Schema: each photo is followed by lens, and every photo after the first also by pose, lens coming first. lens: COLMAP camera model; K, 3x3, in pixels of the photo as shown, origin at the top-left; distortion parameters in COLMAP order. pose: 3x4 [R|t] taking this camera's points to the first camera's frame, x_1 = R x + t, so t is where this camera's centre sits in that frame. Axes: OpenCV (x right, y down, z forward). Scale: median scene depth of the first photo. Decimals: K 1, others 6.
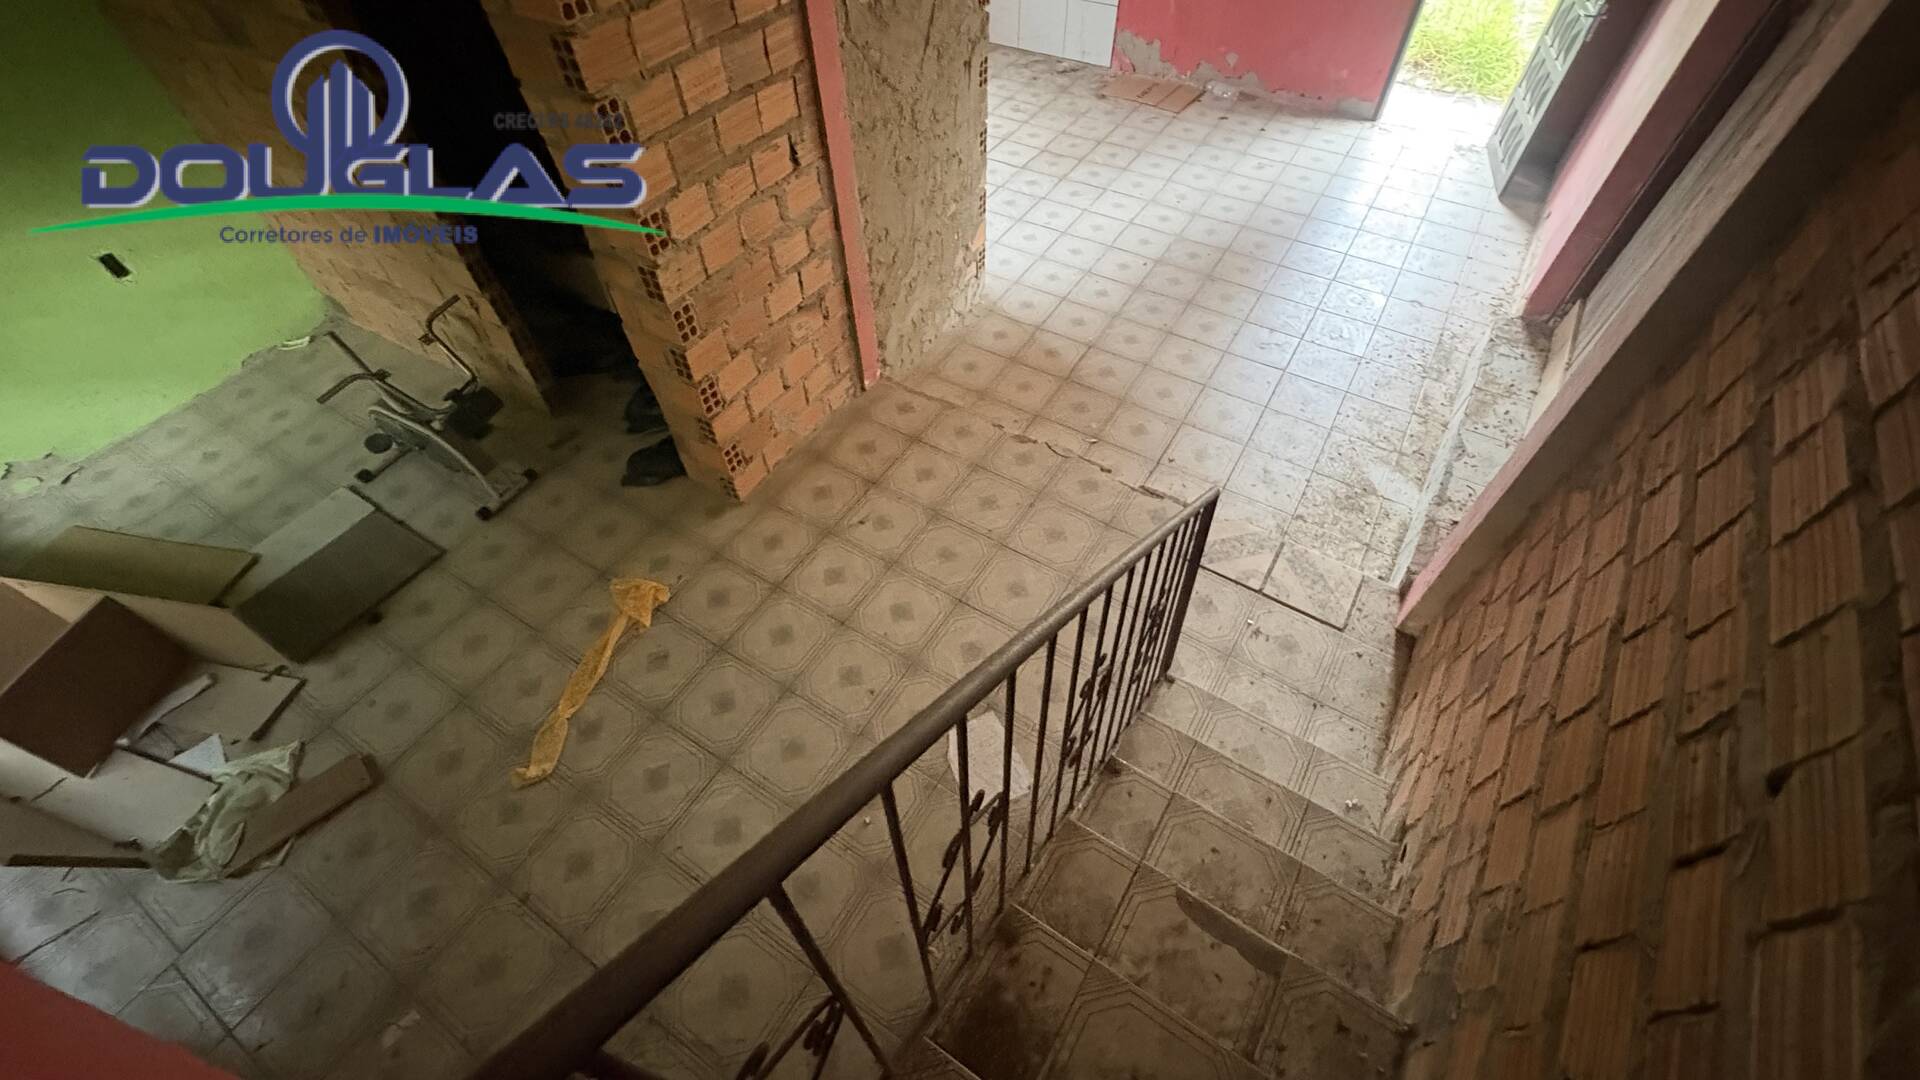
lens RADIAL K [[771.4, 0, 960.0], [0, 771.4, 540.0], [0, 0, 1]] dist [-0.001166, -0.000024]
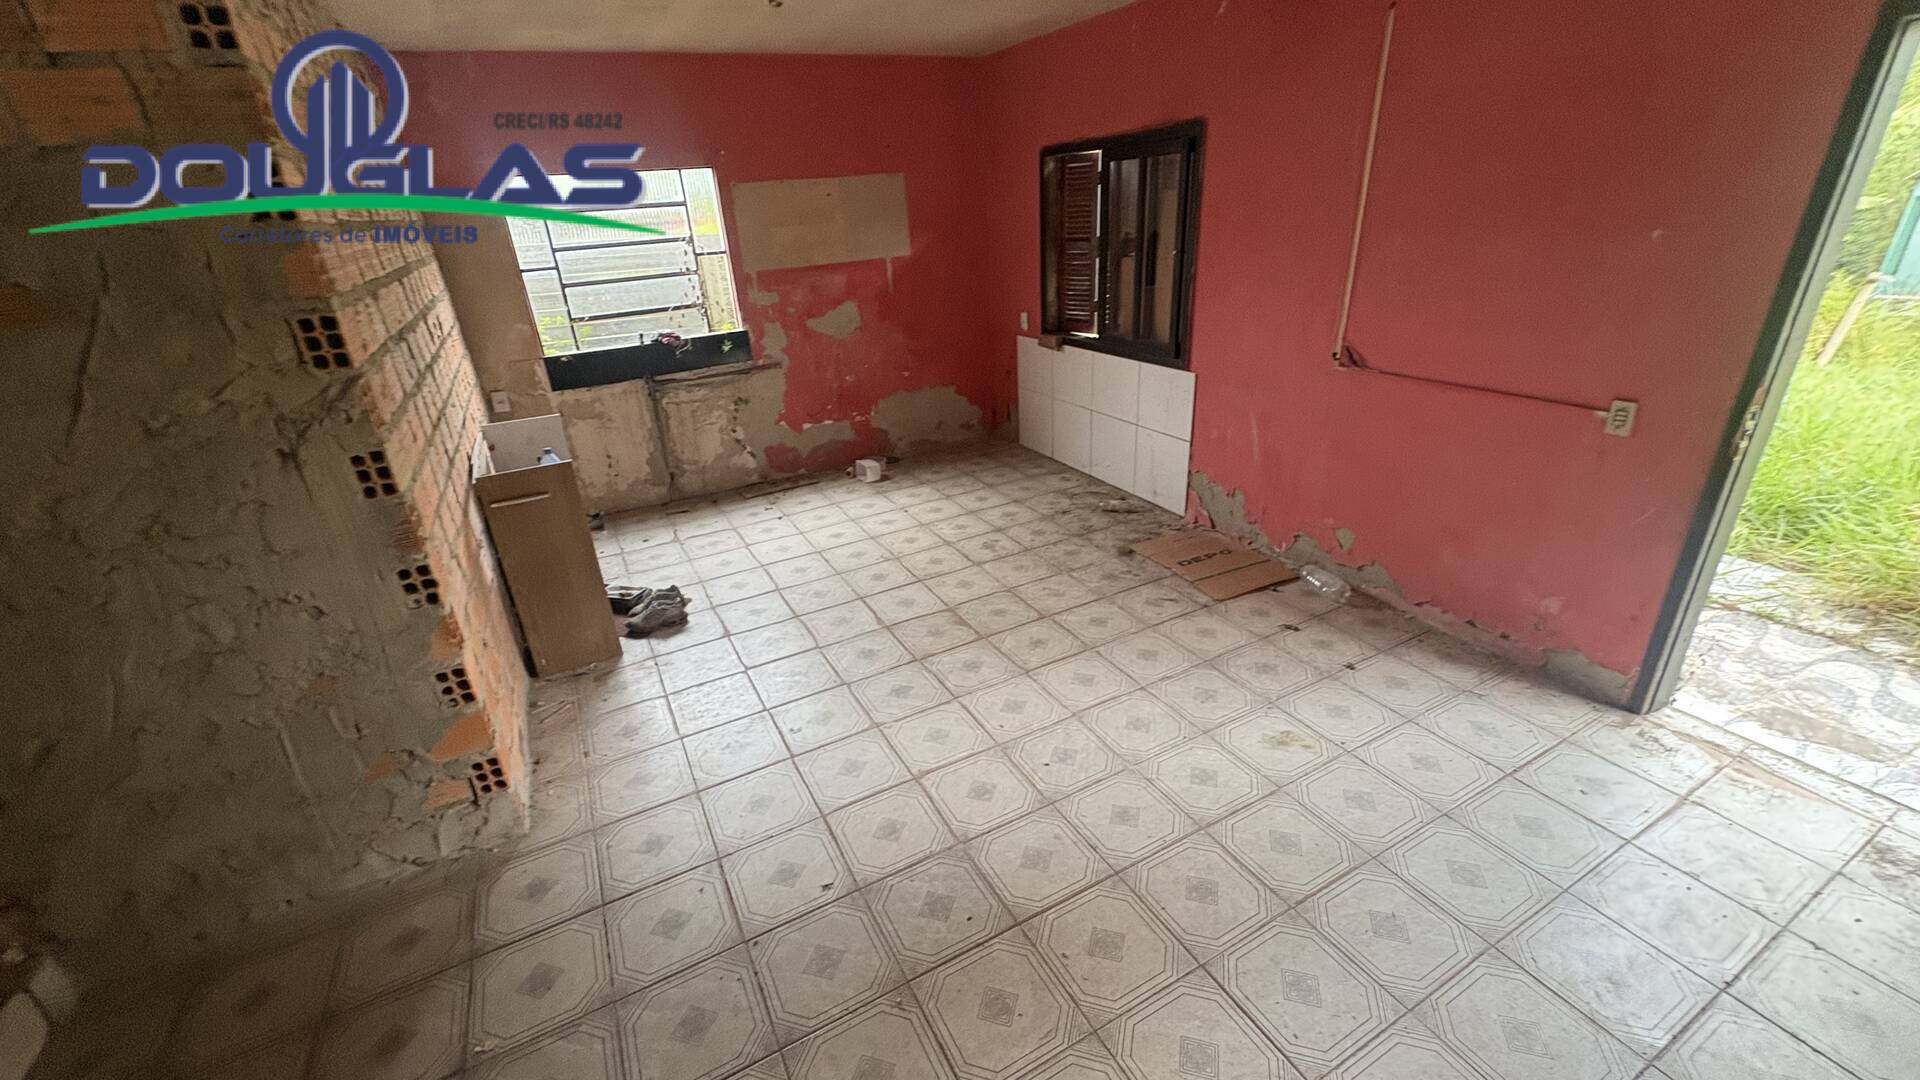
lens RADIAL K [[771.4, 0, 960.0], [0, 771.4, 540.0], [0, 0, 1]] dist [-0.001166, -0.000024]
pose [[0.858483, 0.181190, -0.479767, 0.396343], [-0.373692, 0.861708, -0.343240, -0.327834], [0.351227, 0.473951, 0.807471, 0.447580]]
